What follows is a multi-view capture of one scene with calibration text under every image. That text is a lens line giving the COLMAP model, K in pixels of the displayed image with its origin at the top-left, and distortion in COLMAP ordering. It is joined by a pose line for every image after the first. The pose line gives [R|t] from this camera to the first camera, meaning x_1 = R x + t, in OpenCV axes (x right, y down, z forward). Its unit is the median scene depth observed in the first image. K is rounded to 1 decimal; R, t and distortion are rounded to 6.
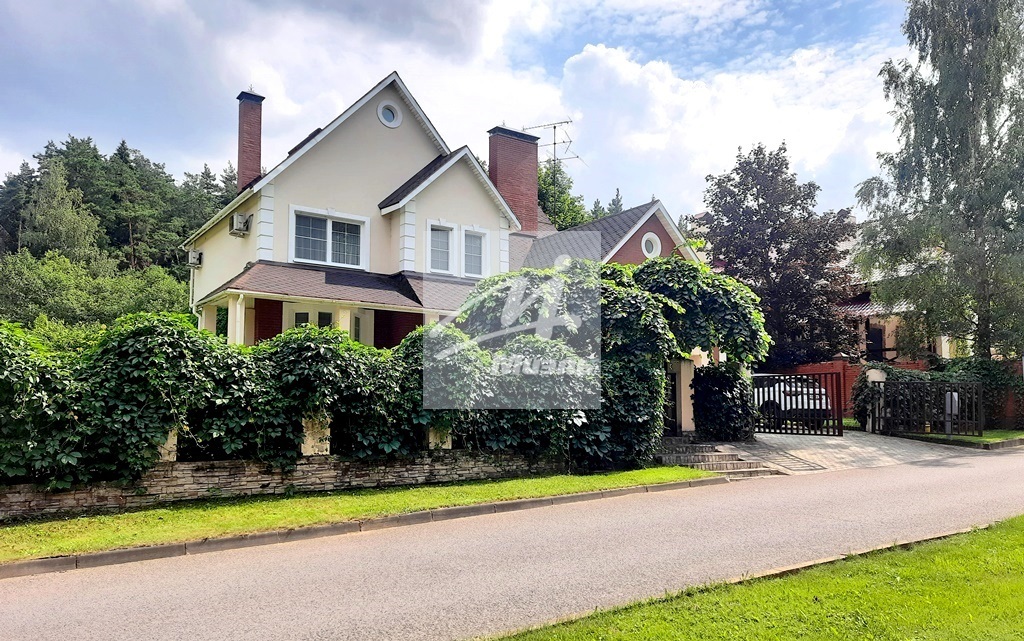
lens RADIAL K [[697.2, 0, 512.0], [0, 697.2, 320.5], [0, 0, 1]] dist [0.125680, -0.101357]
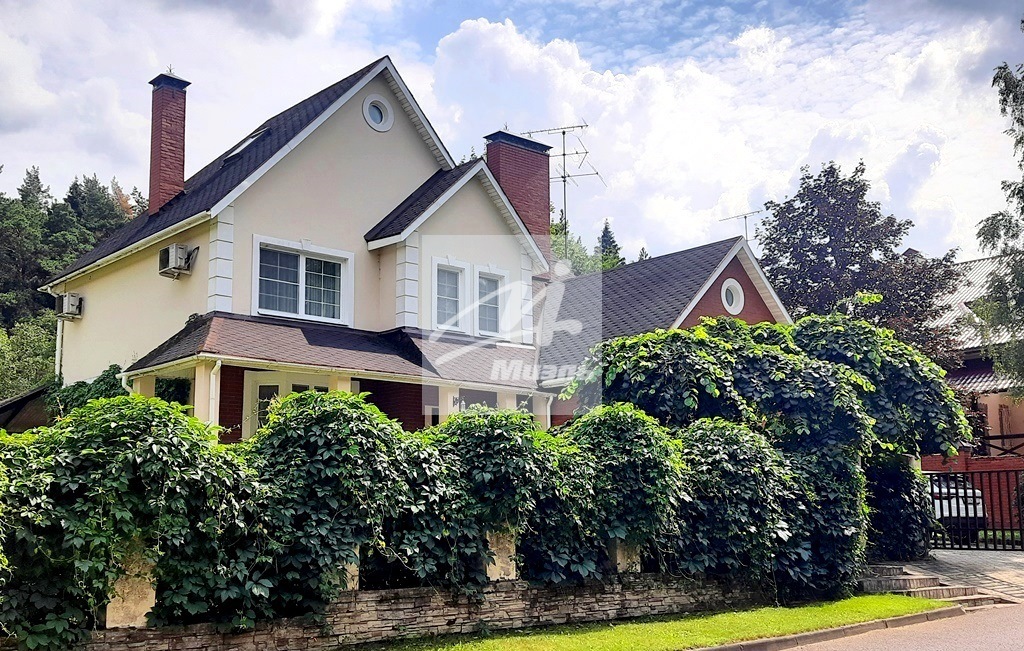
lens RADIAL K [[996.6, 0, 512.0], [0, 996.6, 325.5], [0, 0, 1]] dist [0.226760, -0.359301]
pose [[0.993543, 0.009610, 0.113044, -0.293594], [-0.002055, 0.997767, -0.066760, -0.006998], [-0.113433, 0.066097, 0.991345, -0.067597]]
